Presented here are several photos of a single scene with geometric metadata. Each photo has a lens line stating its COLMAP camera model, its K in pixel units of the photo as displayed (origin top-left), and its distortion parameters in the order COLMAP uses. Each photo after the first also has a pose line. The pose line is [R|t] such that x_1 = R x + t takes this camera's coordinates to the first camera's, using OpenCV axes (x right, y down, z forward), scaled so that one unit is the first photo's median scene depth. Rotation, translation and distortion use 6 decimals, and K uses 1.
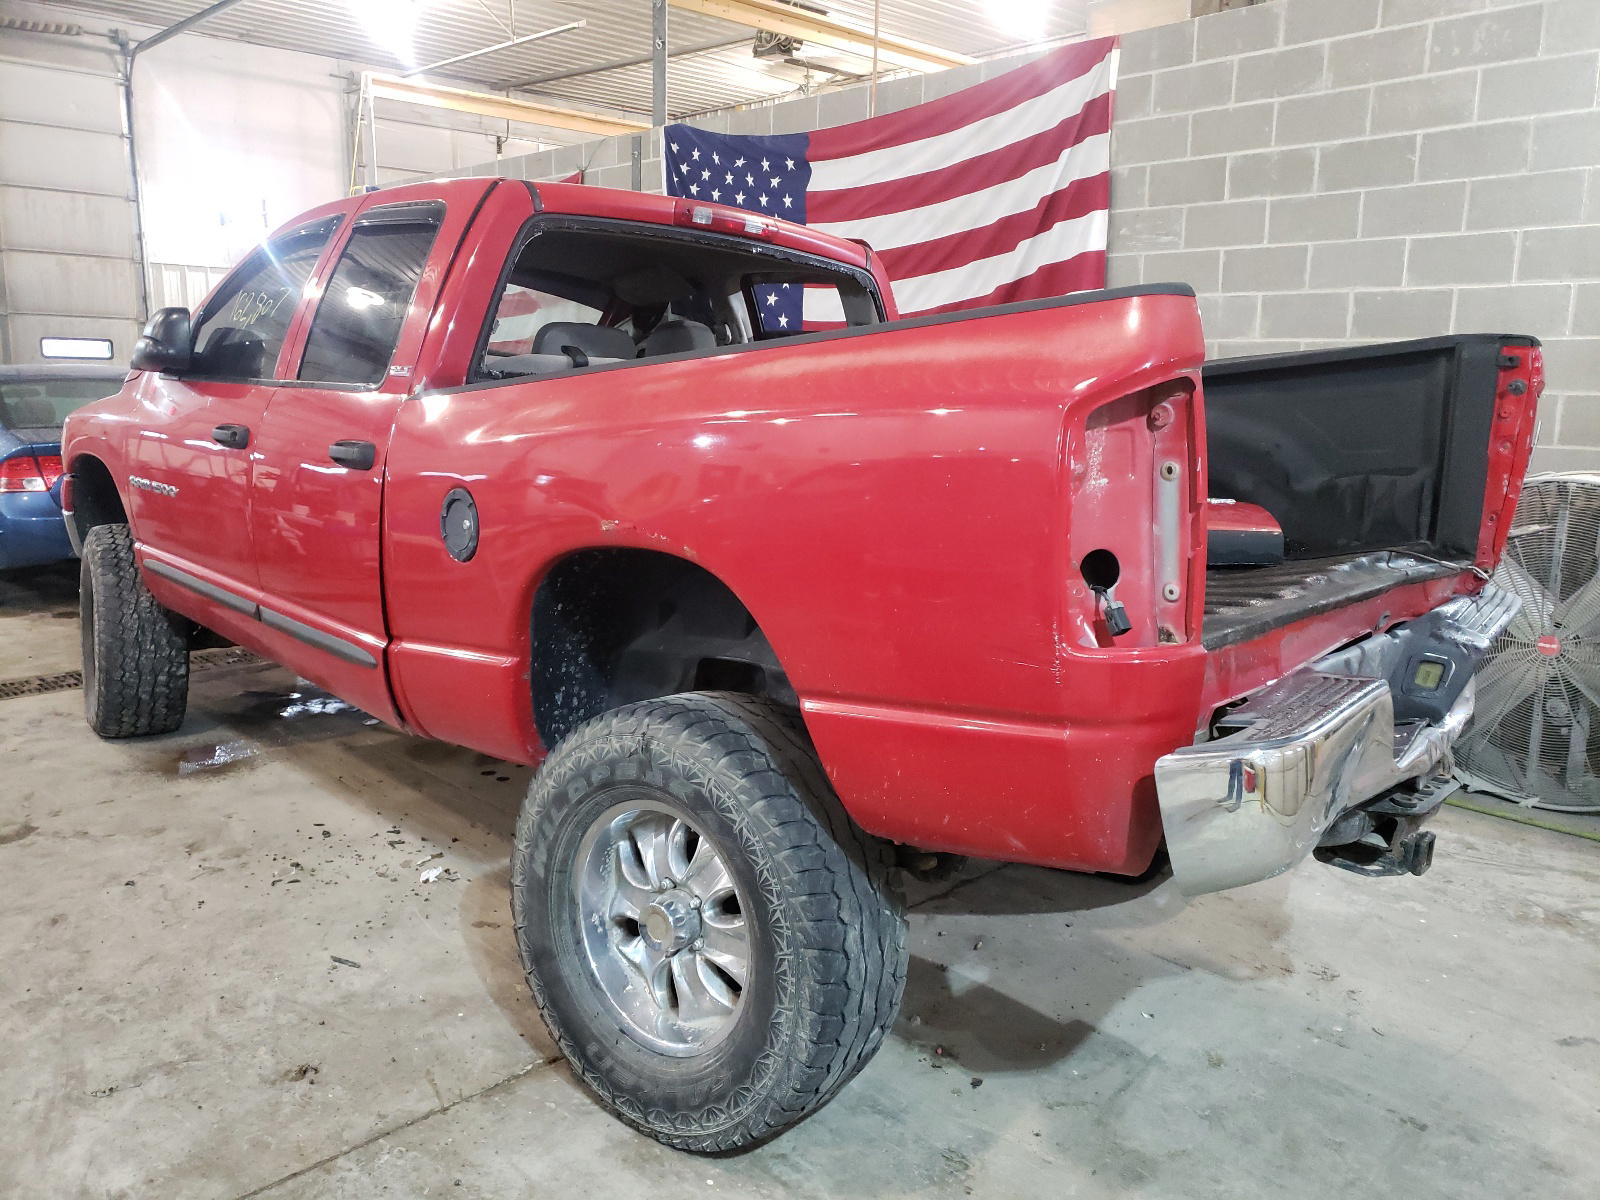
lens RADIAL K [[1245.5, 0, 809.6], [0, 1245.5, 596.1], [0, 0, 1]] dist [0.008193, 0.015704]
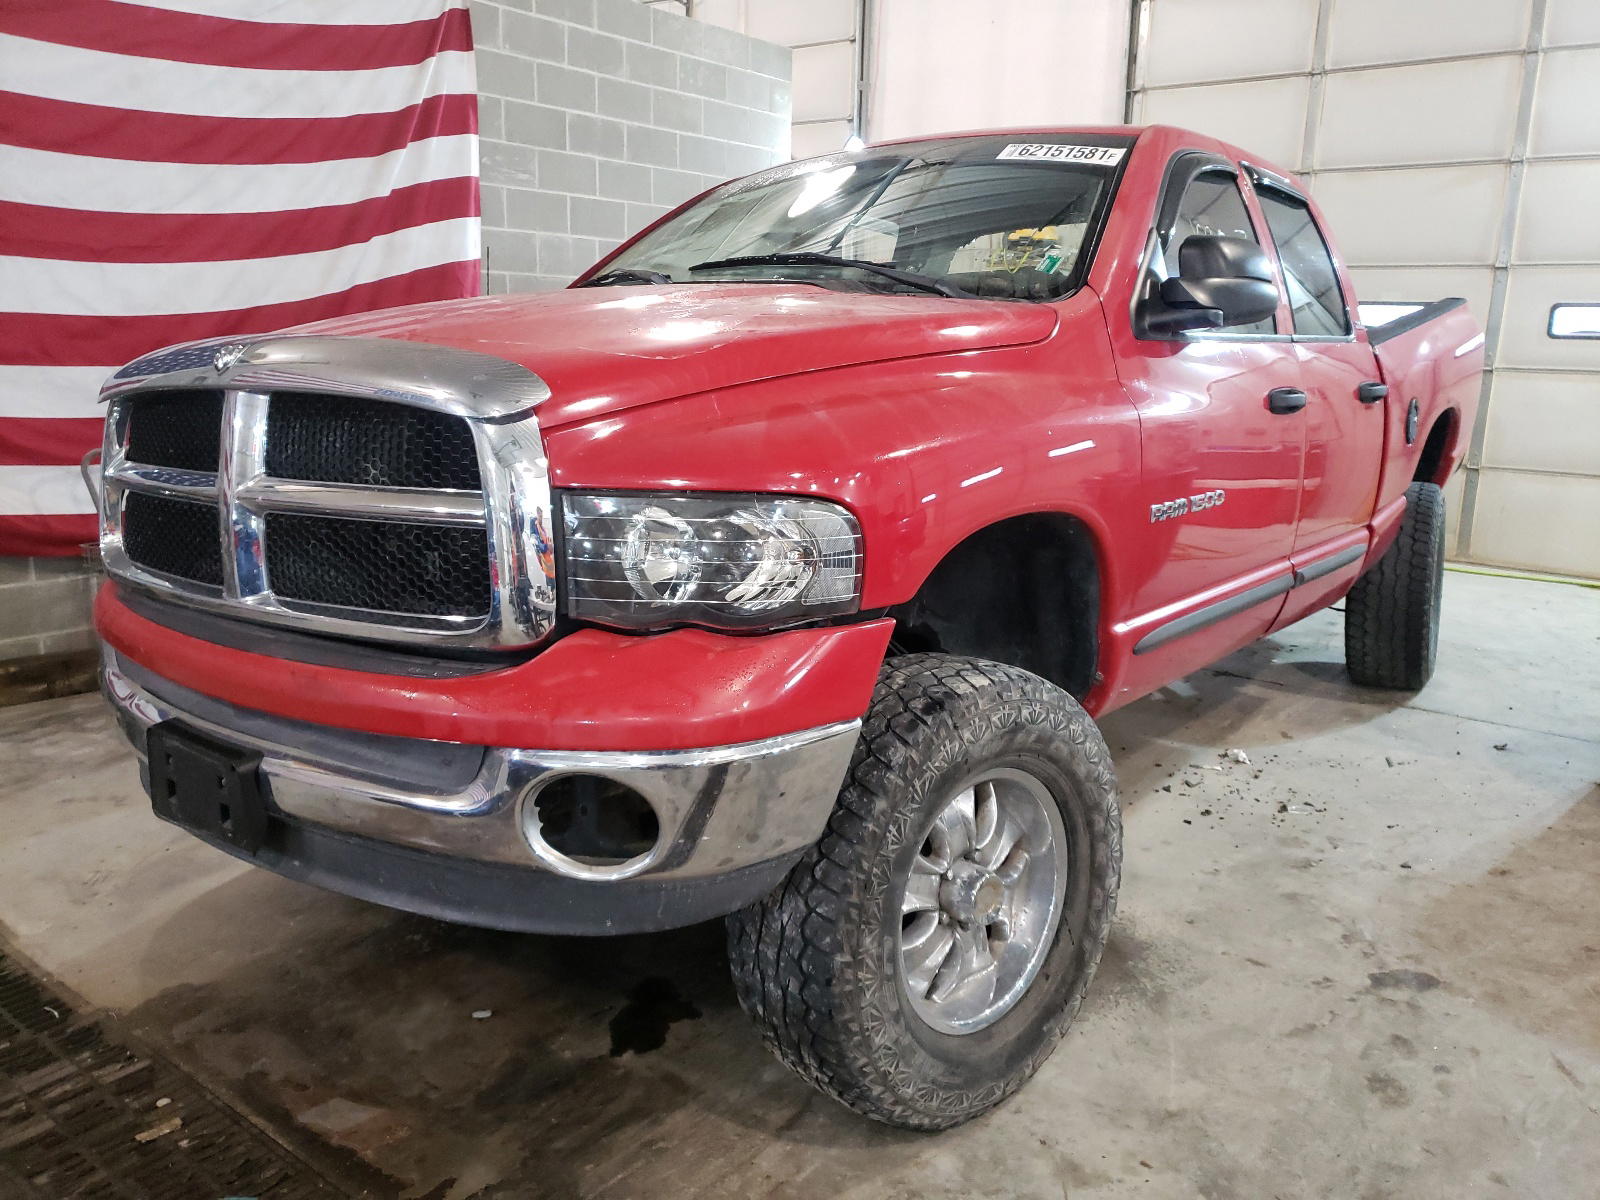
lens RADIAL K [[1245.5, 0, 808.2], [0, 1245.5, 598.6], [0, 0, 1]] dist [0.008193, 0.015704]
pose [[-0.154549, -0.231288, 0.960532, -0.921288], [0.154195, 0.954652, 0.254682, -0.193540], [-0.975878, 0.187470, -0.111877, 1.037928]]
